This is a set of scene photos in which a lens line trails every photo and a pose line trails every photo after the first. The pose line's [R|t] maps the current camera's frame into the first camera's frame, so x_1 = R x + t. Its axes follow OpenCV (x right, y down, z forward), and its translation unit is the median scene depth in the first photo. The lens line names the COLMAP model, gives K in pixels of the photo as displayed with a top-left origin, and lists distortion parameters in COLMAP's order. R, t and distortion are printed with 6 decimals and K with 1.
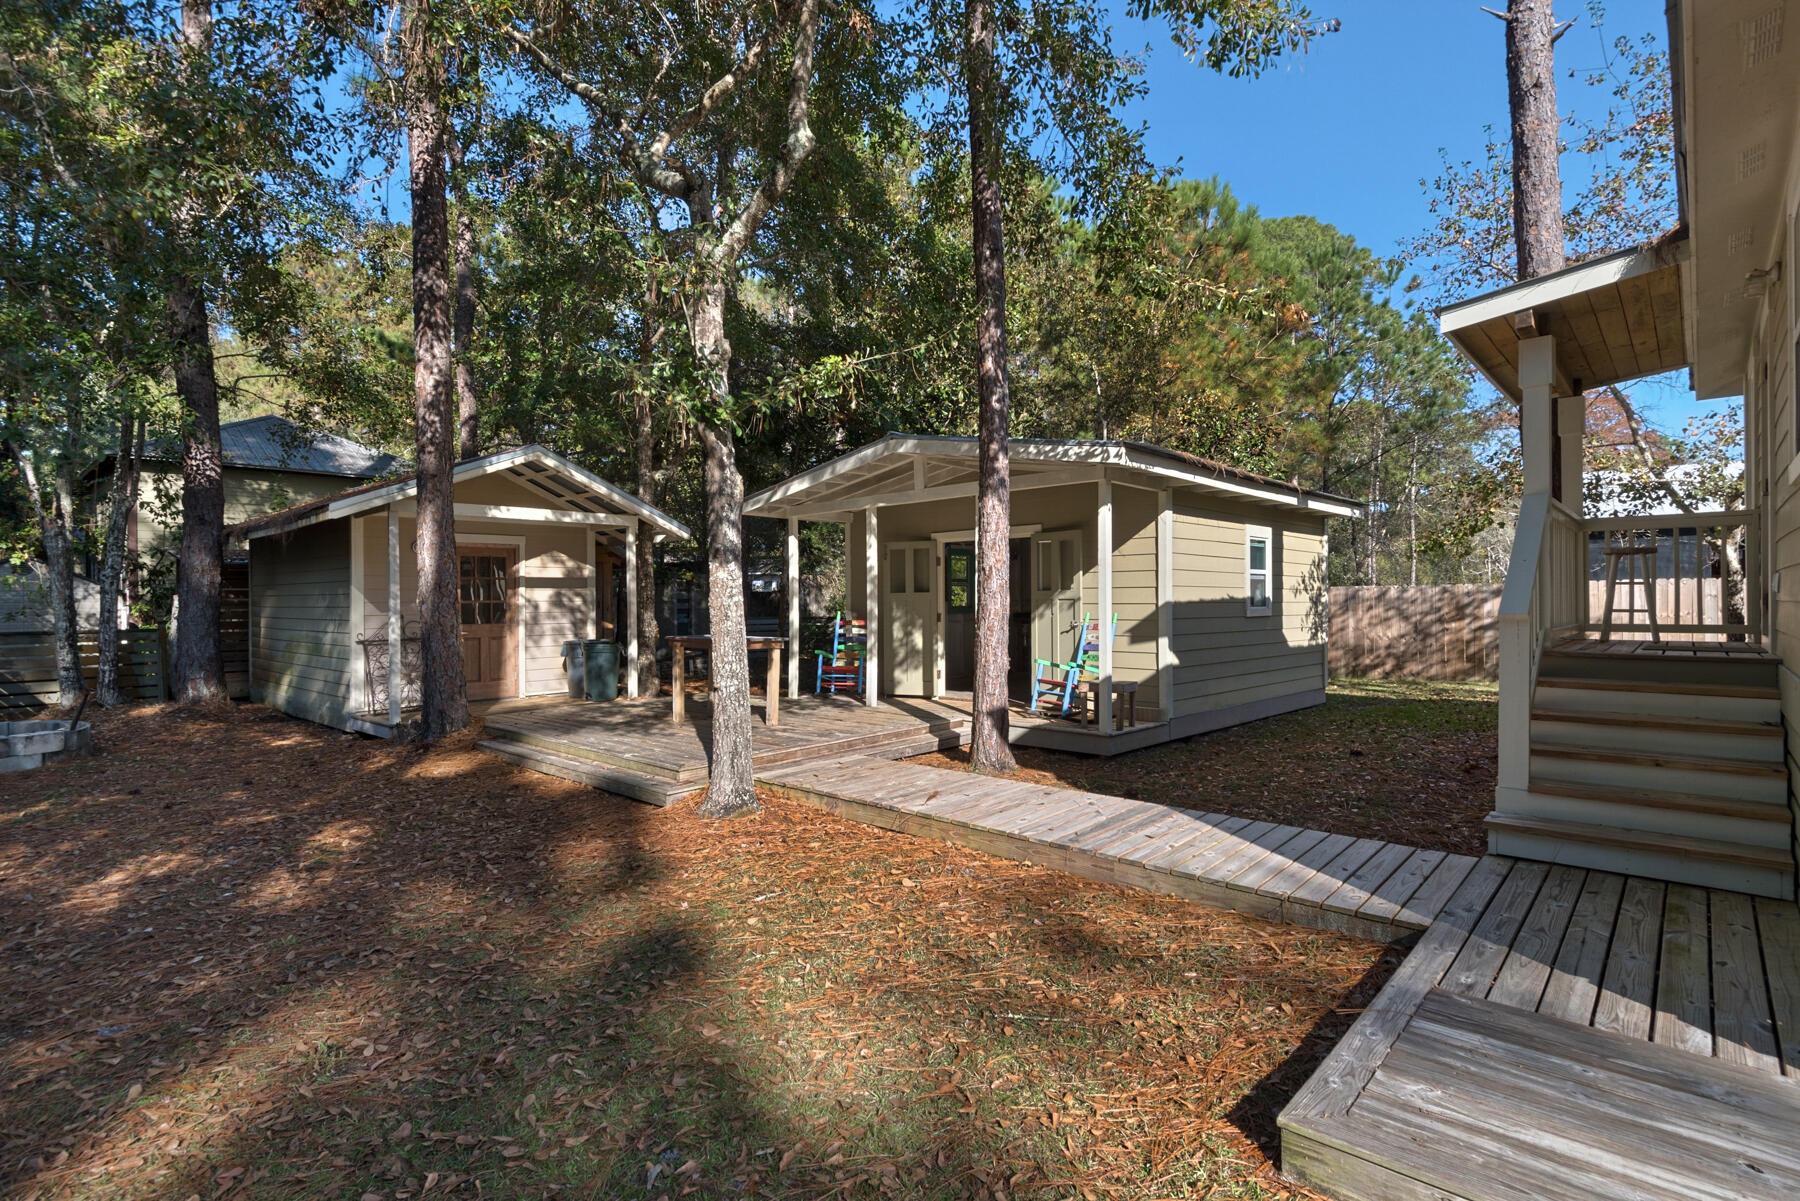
lens RADIAL K [[871.7, 0, 907.4], [0, 871.7, 606.1], [0, 0, 1]] dist [0.002571, 0.000117]
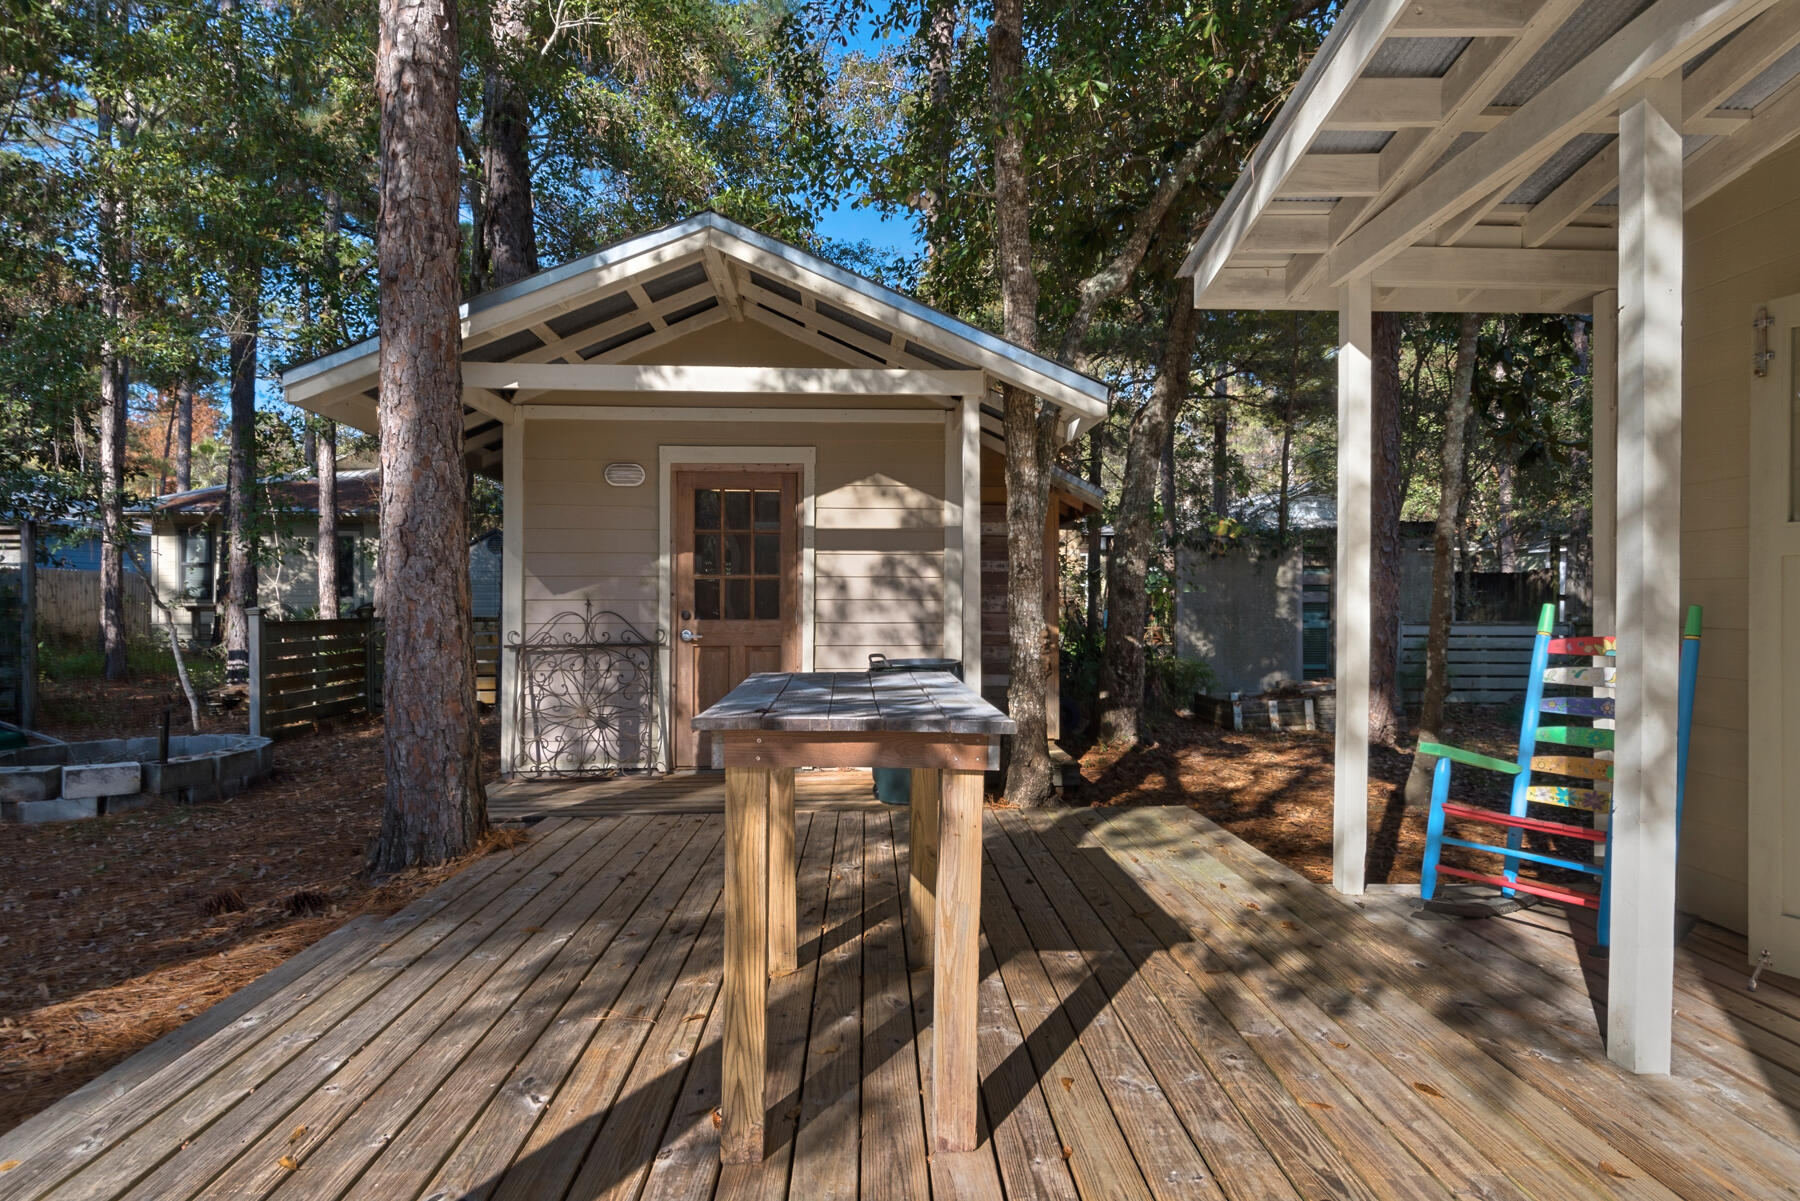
lens RADIAL K [[1002.6, 0, 904.9], [0, 1002.6, 603.0], [0, 0, 1]] dist [0.050347, 0.000098]
pose [[0.704541, 0.009706, -0.709597, 0.006785], [-0.011009, 0.999936, 0.002747, 0.008432], [0.709578, 0.005877, 0.704603, 0.669436]]
